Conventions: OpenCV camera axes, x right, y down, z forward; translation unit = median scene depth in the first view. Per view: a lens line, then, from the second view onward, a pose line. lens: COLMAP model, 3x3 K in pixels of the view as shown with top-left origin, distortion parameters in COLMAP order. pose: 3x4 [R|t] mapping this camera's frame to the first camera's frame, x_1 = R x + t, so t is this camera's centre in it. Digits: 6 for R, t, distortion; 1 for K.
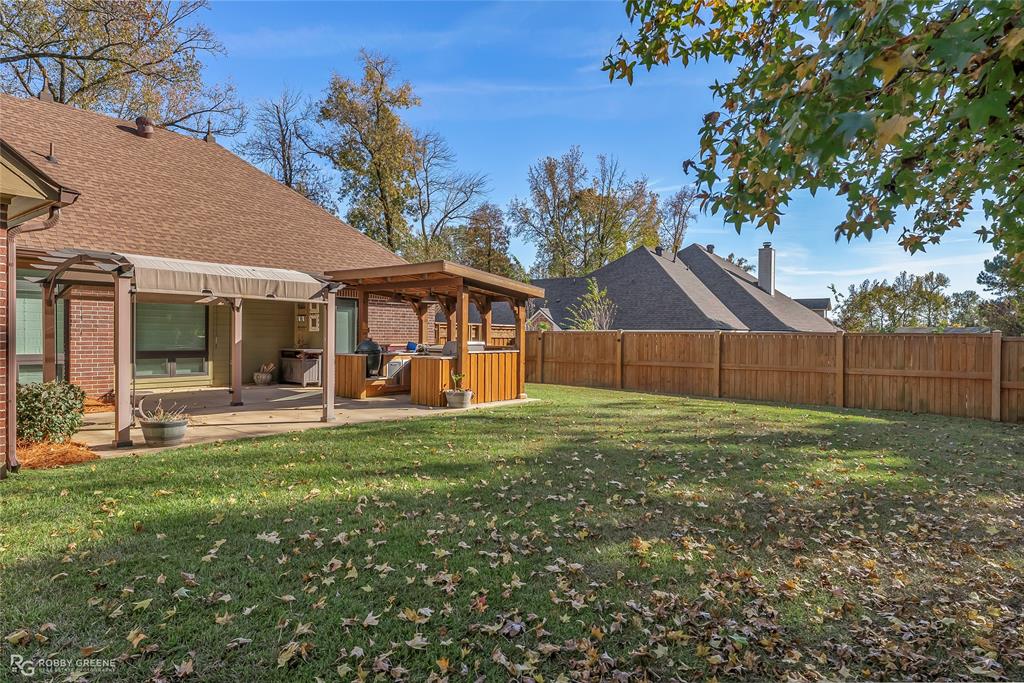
lens RADIAL K [[625.2, 0, 514.8], [0, 625.2, 344.7], [0, 0, 1]] dist [0.038439, 0.001995]
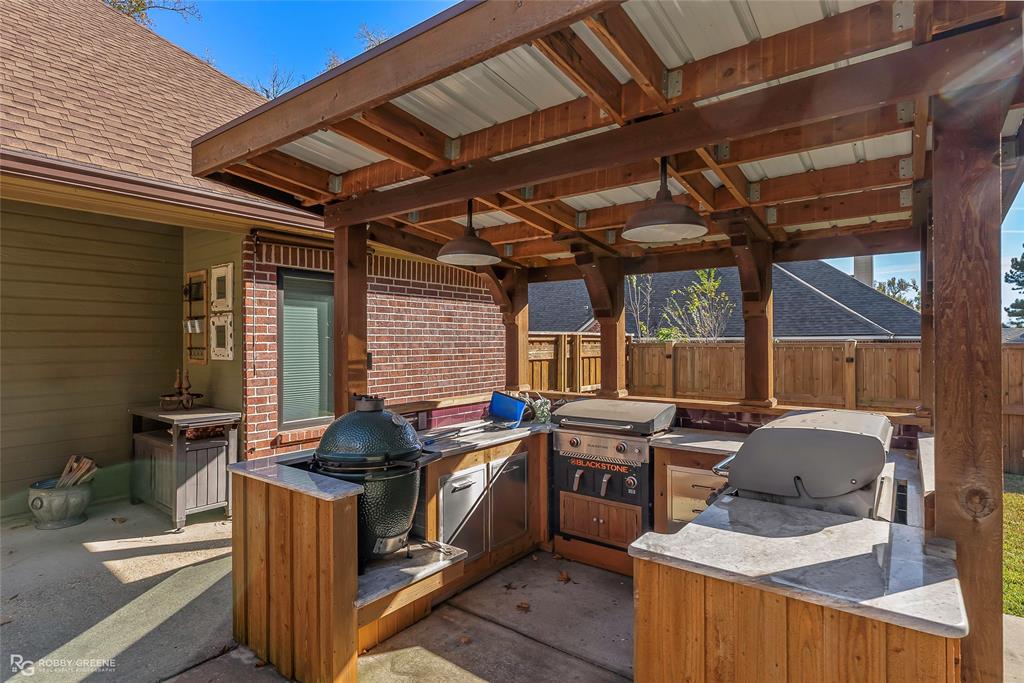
lens RADIAL K [[535.2, 0, 508.5], [0, 535.2, 338.1], [0, 0, 1]] dist [0.027501, 0.000240]
pose [[0.999726, -0.012751, 0.019609, -0.159893], [0.013092, 0.999763, -0.017395, -0.027104], [-0.019383, 0.017647, 0.999656, 0.692301]]
